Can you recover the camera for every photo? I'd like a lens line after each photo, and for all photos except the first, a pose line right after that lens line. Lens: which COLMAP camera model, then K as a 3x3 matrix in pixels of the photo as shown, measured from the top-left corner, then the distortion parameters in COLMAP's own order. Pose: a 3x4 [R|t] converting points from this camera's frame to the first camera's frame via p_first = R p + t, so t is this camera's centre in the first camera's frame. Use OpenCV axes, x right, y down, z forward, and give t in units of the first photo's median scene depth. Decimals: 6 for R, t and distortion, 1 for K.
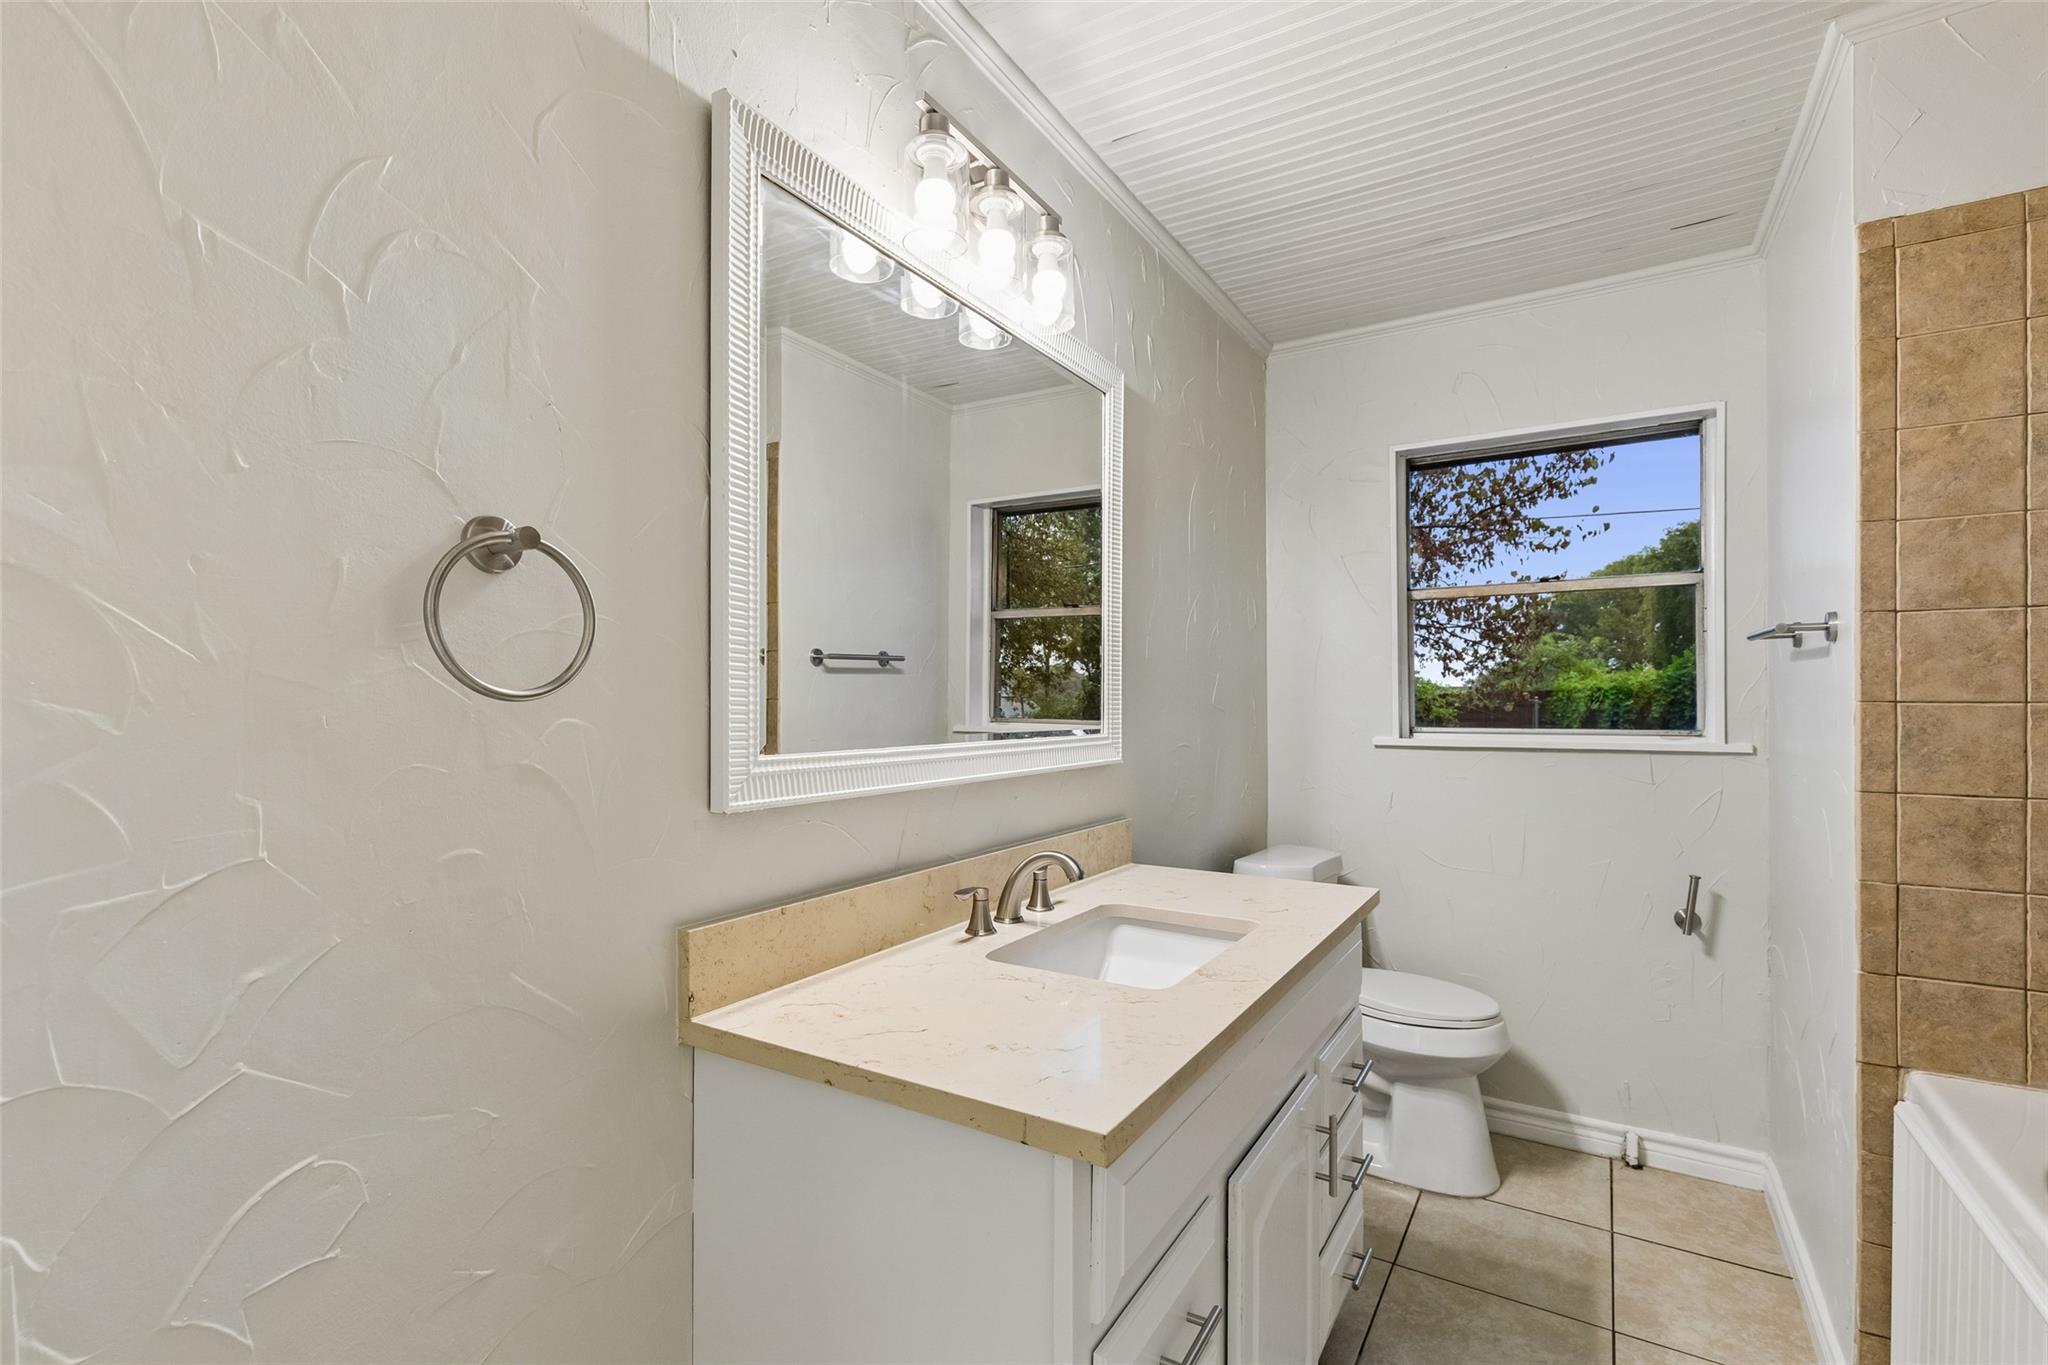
lens RADIAL K [[921.1, 0, 1018.9], [0, 921.1, 690.8], [0, 0, 1]] dist [0.004791, 0.000202]
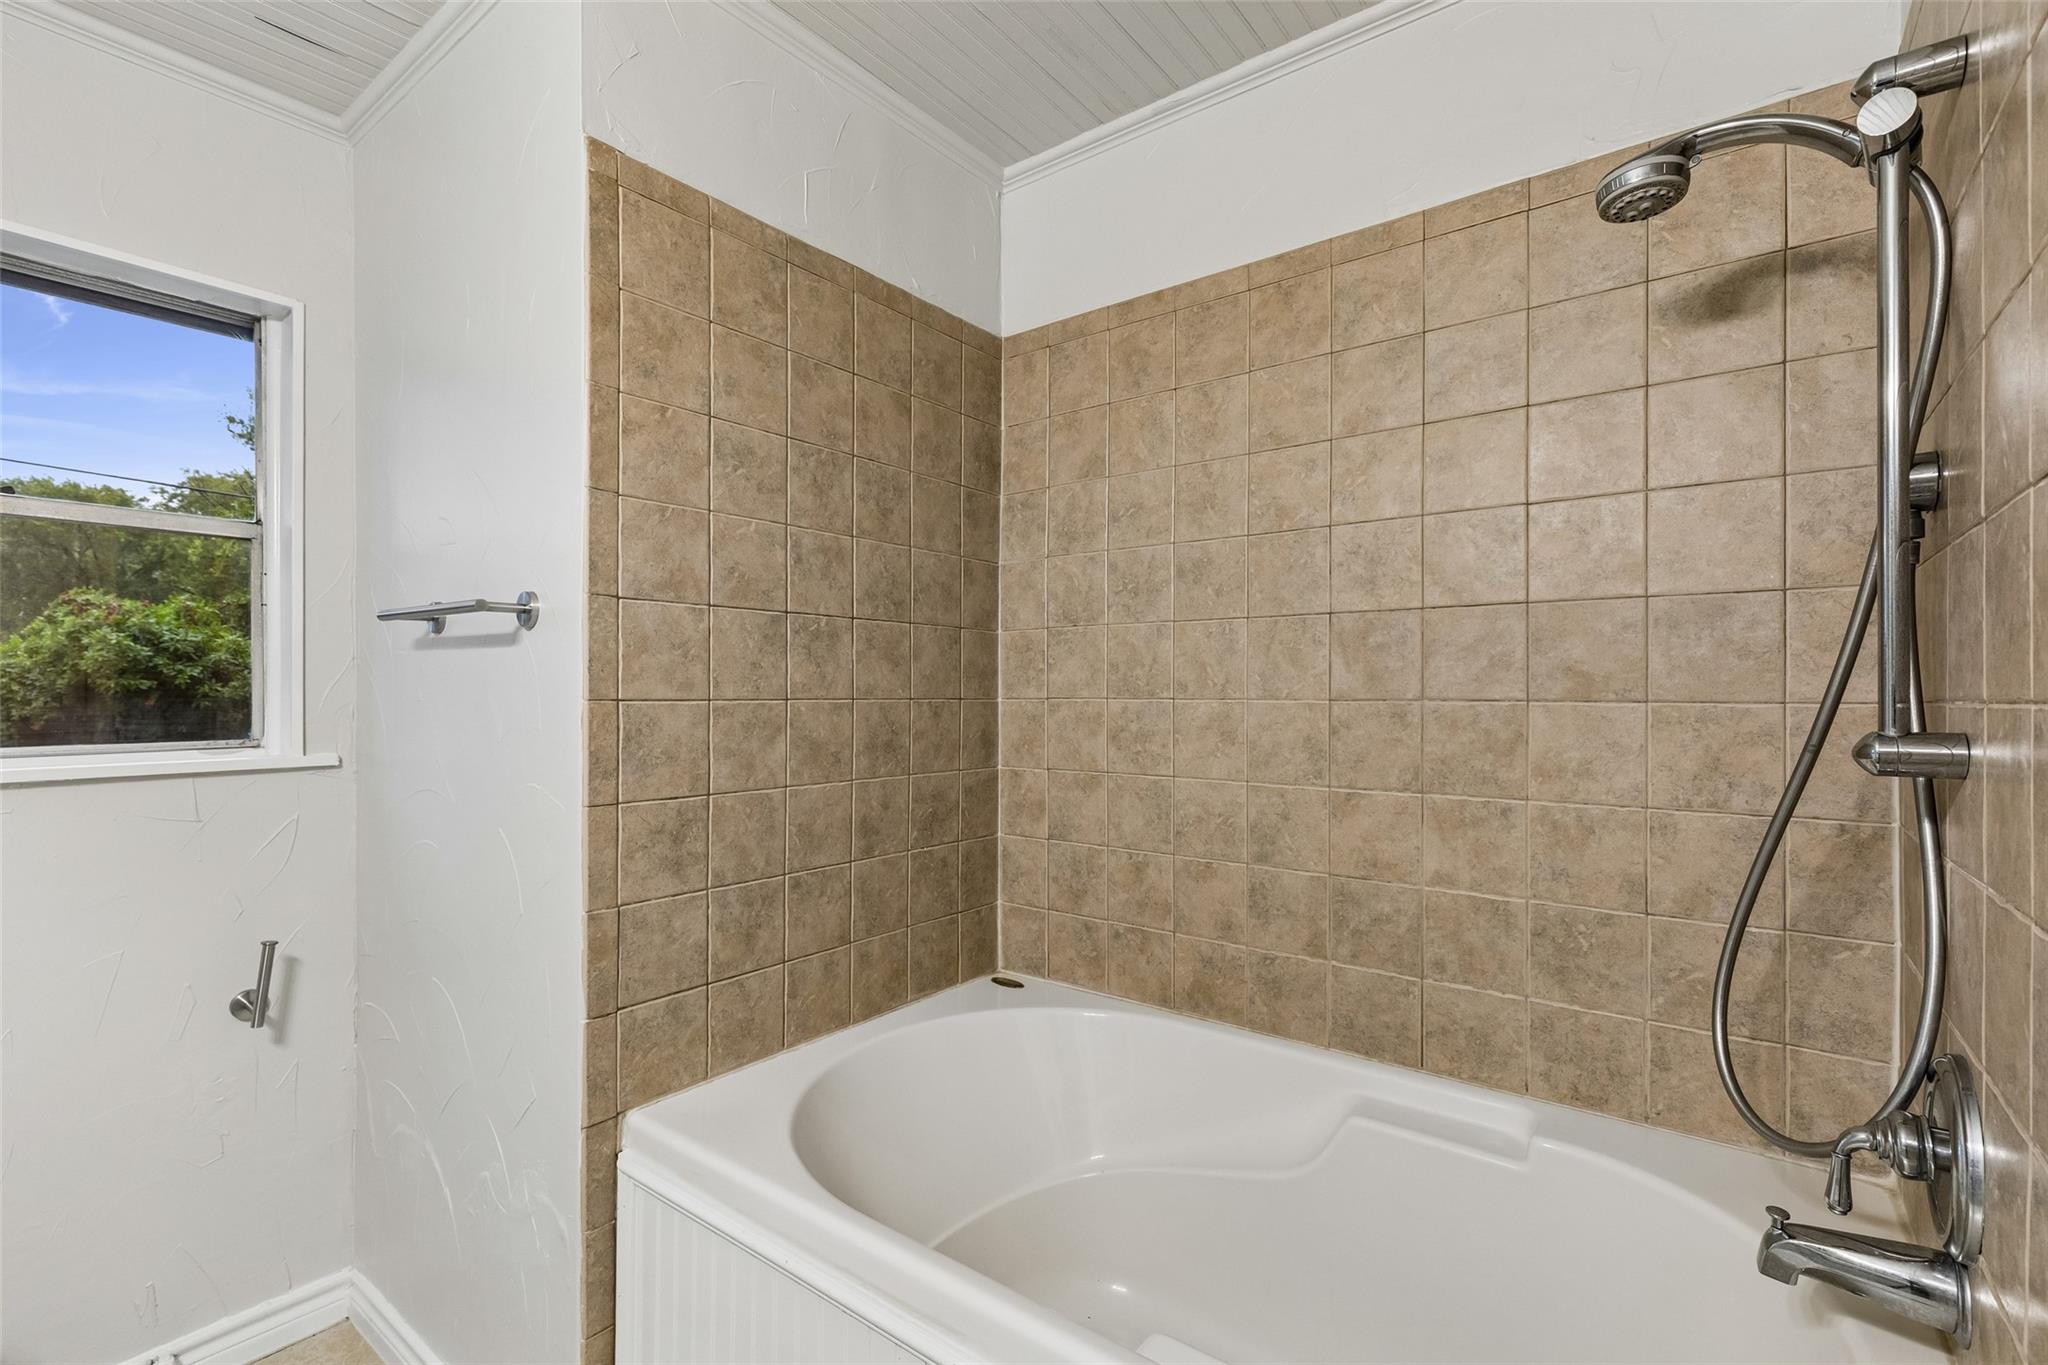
lens RADIAL K [[921.1, 0, 1018.9], [0, 921.1, 690.8], [0, 0, 1]] dist [0.004791, 0.000202]
pose [[0.106556, 0.002441, 0.994304, 0.115368], [-0.008345, 0.999964, -0.001561, 0.001145], [-0.994272, -0.008132, 0.106573, 0.527036]]
